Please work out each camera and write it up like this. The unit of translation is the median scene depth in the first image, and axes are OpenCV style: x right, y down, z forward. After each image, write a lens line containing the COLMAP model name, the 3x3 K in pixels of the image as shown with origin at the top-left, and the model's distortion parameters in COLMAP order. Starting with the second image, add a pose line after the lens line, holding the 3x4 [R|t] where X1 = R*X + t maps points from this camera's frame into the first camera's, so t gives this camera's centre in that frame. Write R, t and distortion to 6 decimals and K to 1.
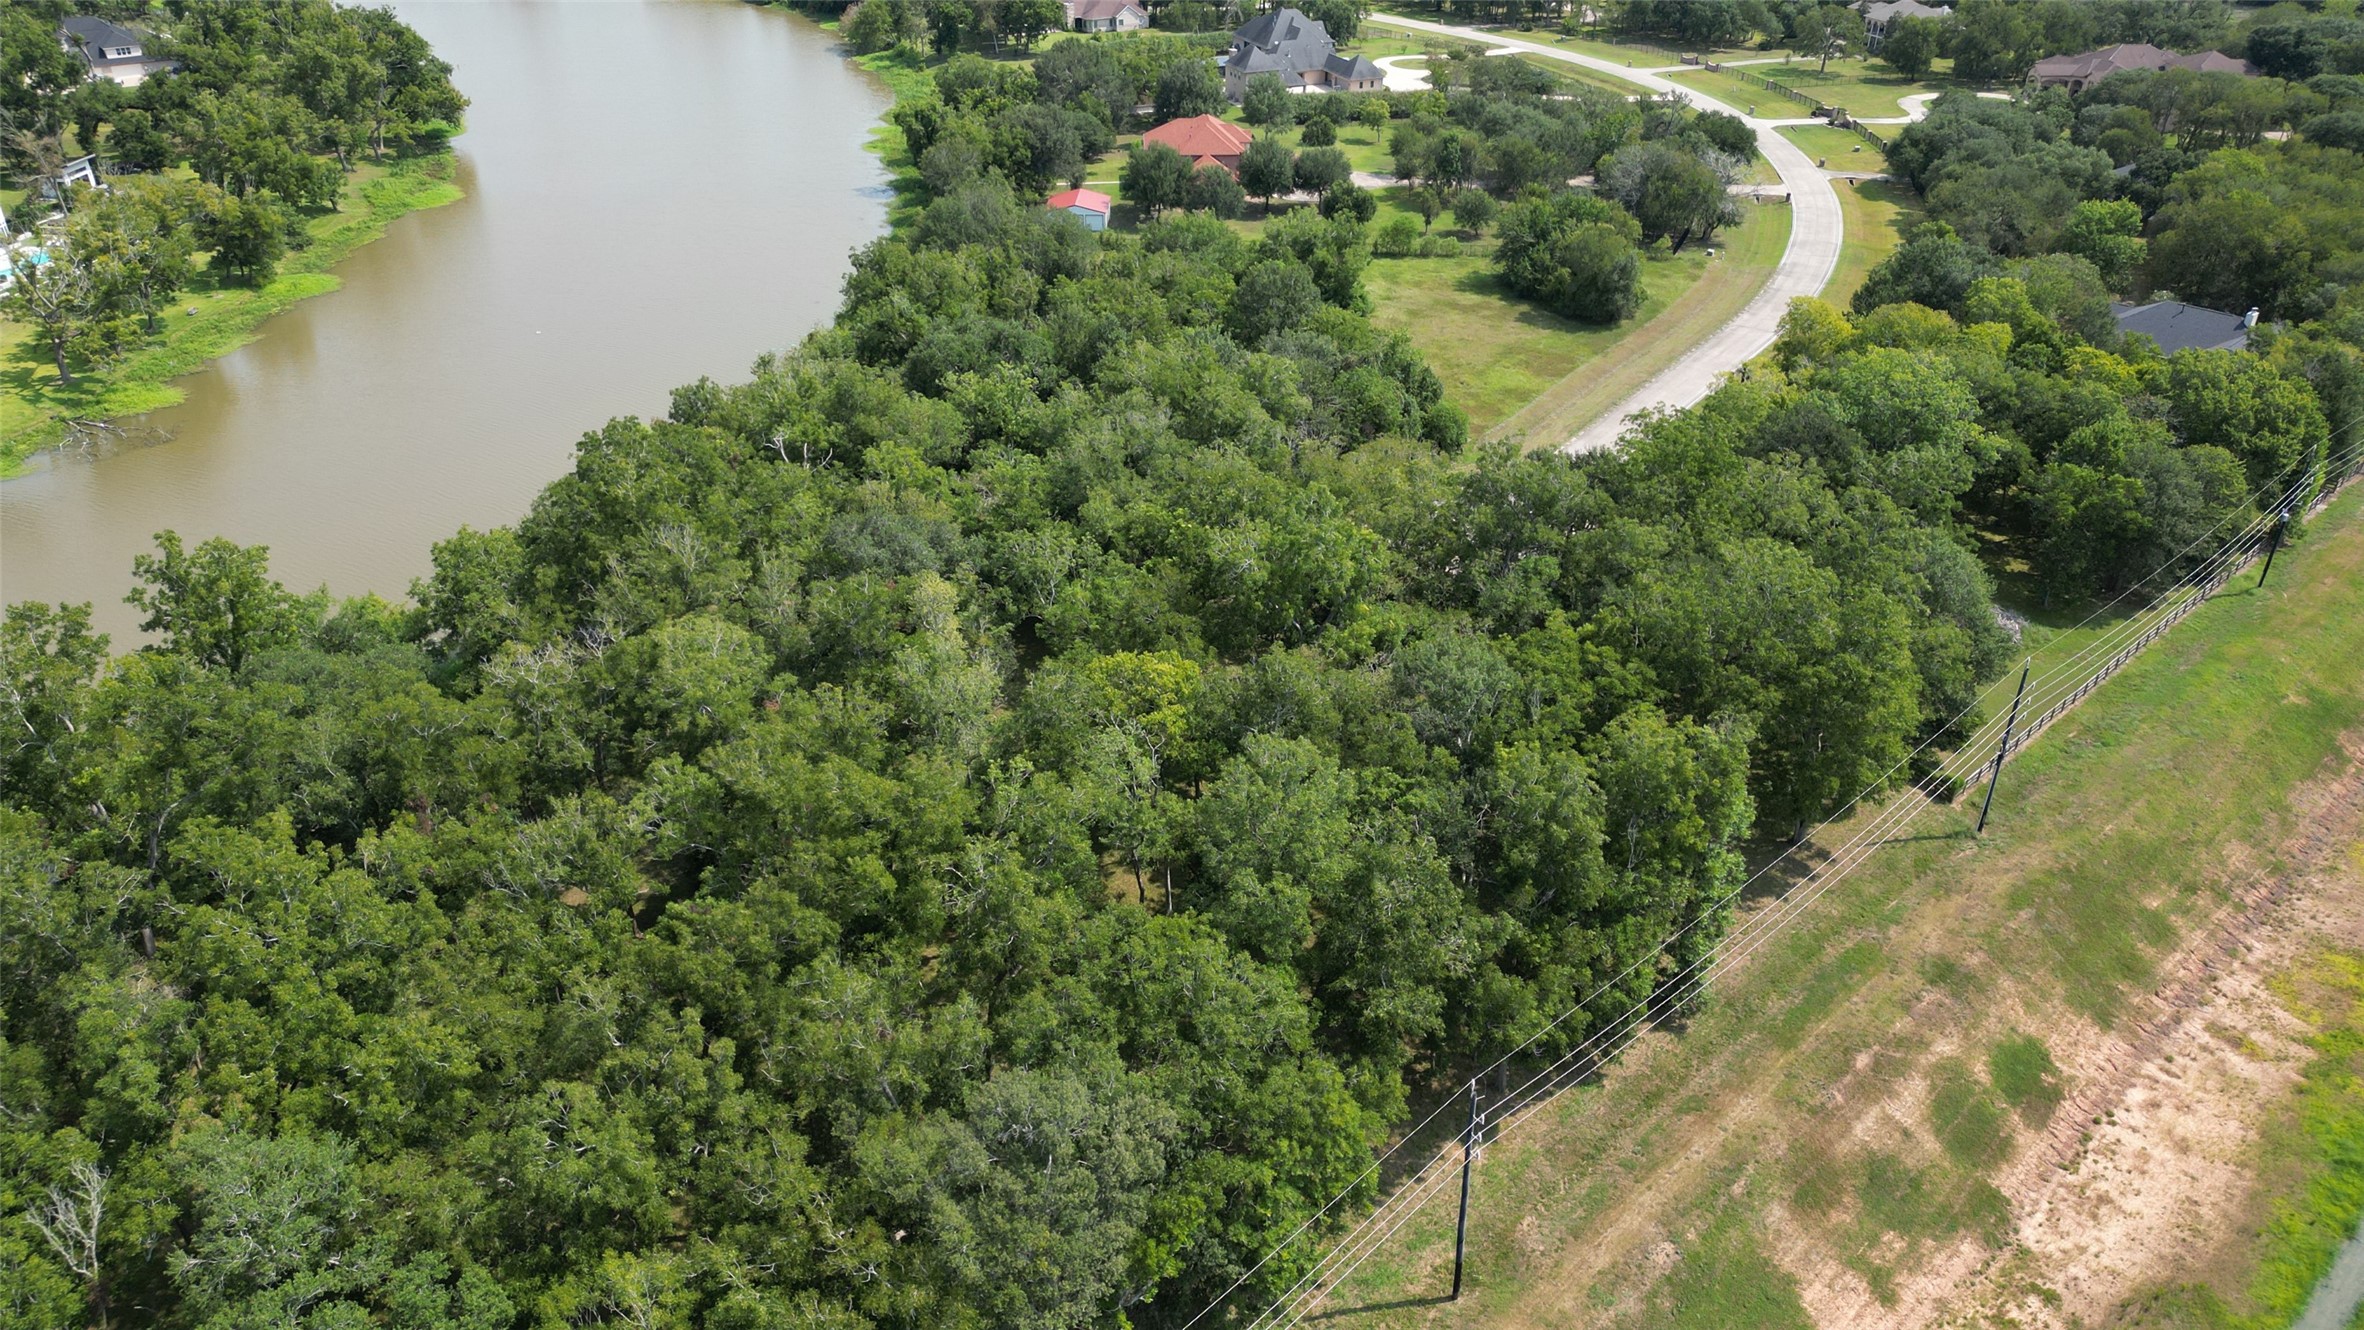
lens RADIAL K [[1653.8, 0, 1183.3], [0, 1653.8, 683.4], [0, 0, 1]] dist [0.072765, -0.083257]
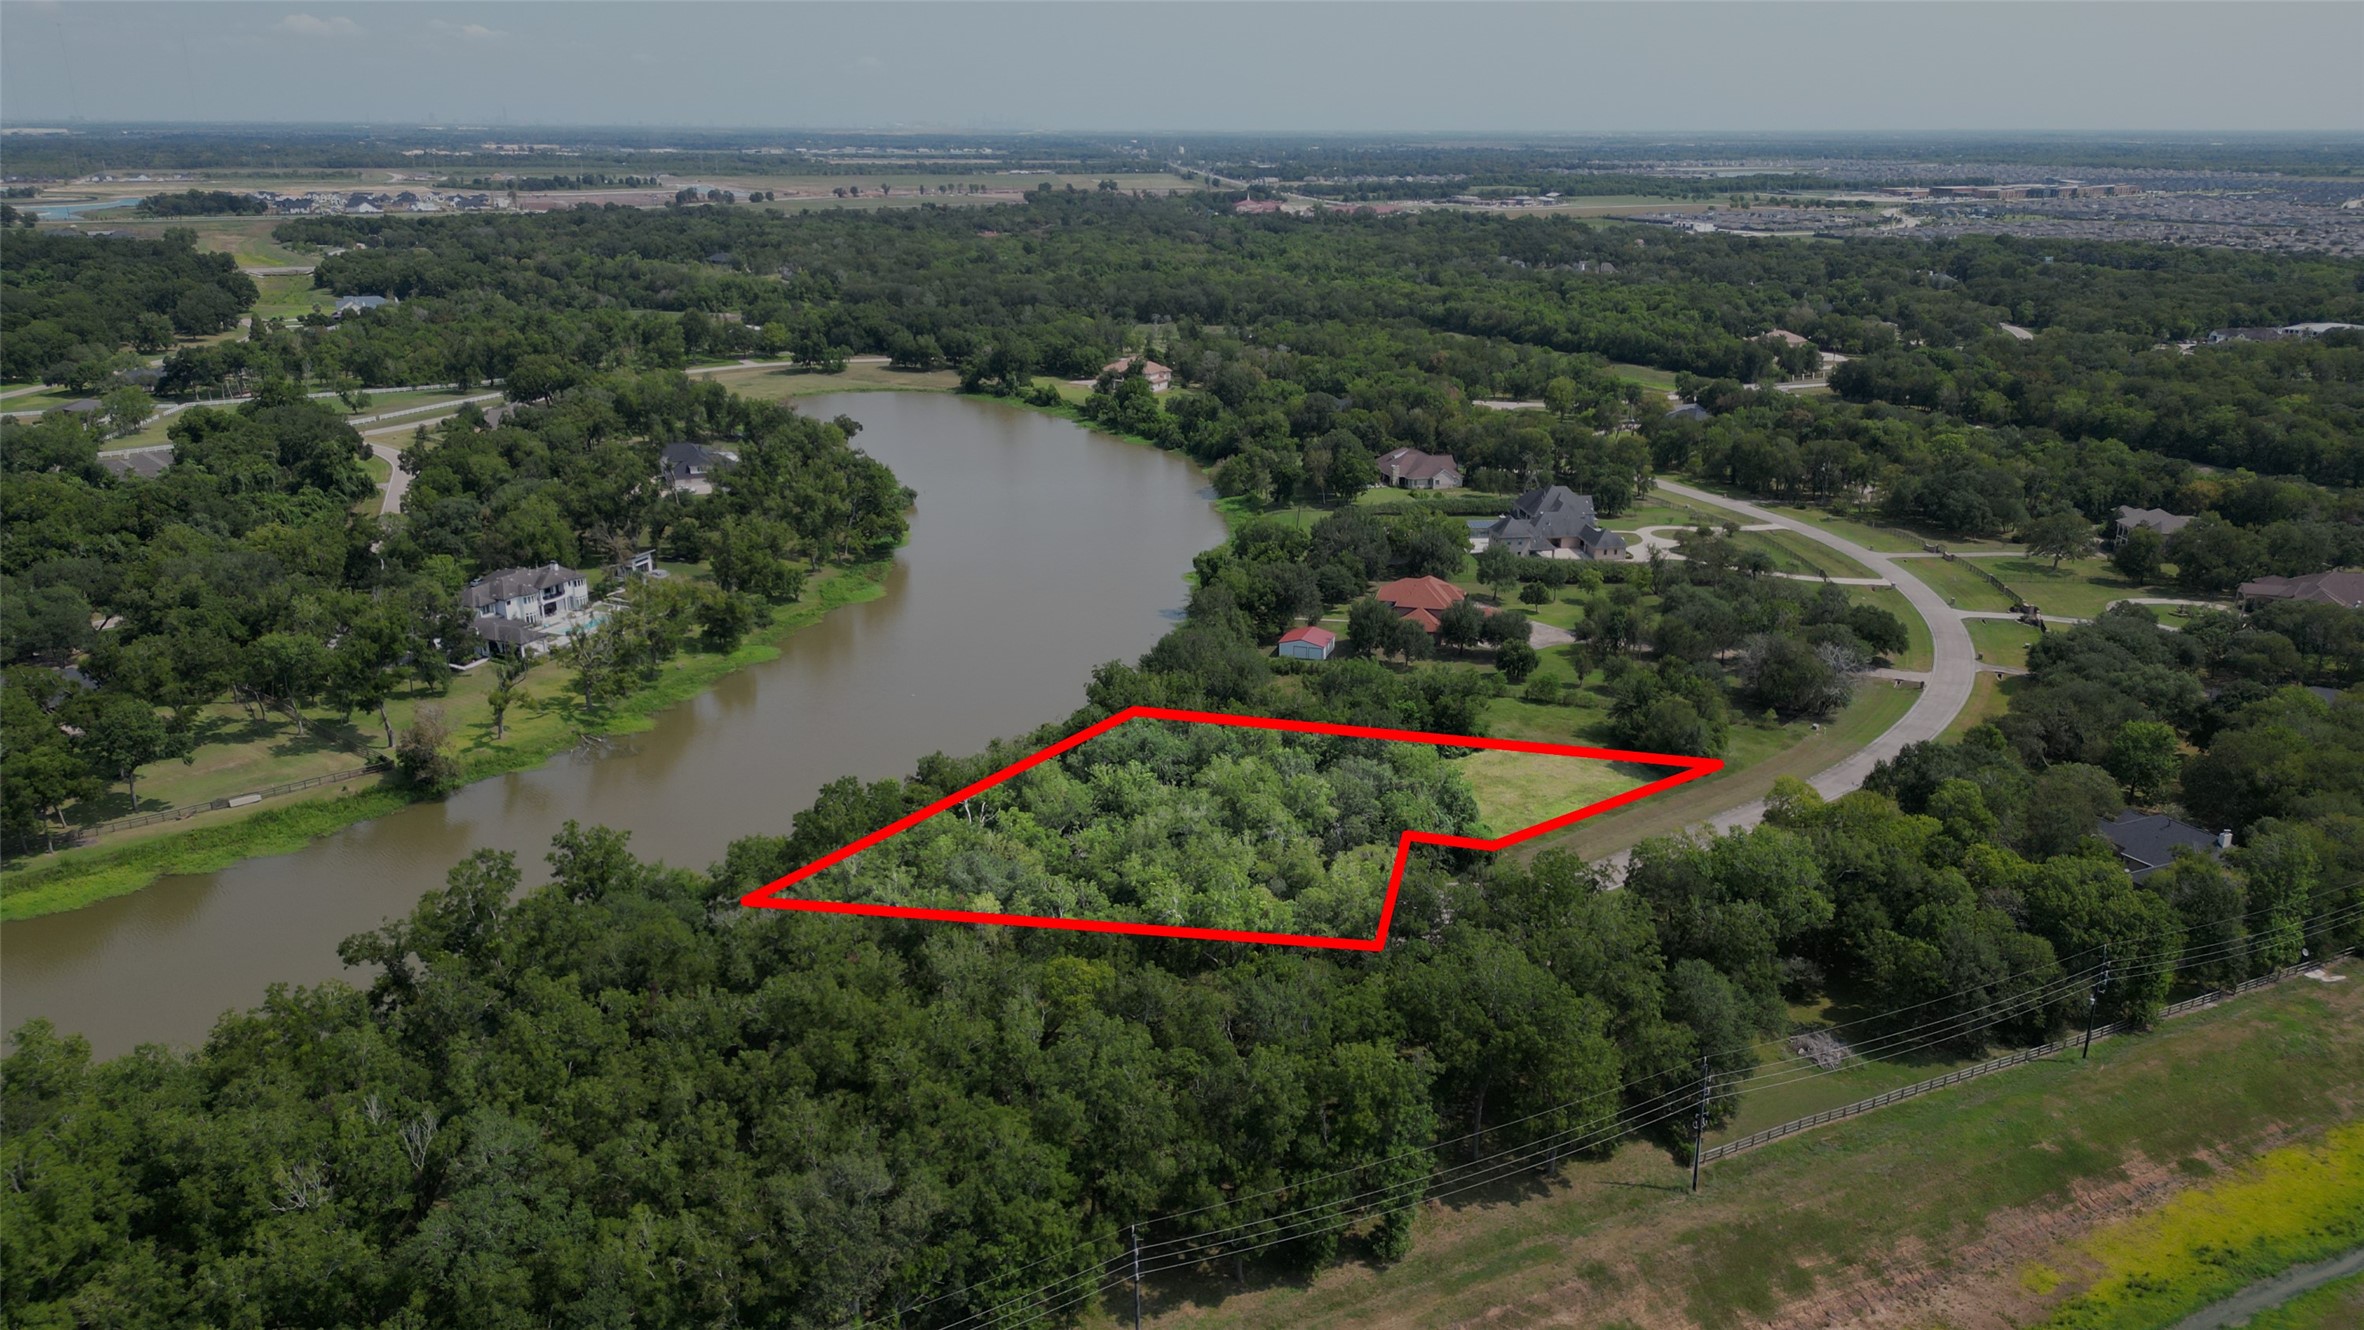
lens RADIAL K [[1653.9, 0, 1180.7], [0, 1653.9, 670.3], [0, 0, 1]] dist [0.081690, -0.086601]
pose [[0.957368, 0.089474, -0.274666, 0.216505], [-0.148253, 0.968238, -0.201337, 0.008705], [0.247928, 0.233474, 0.940224, -0.244520]]
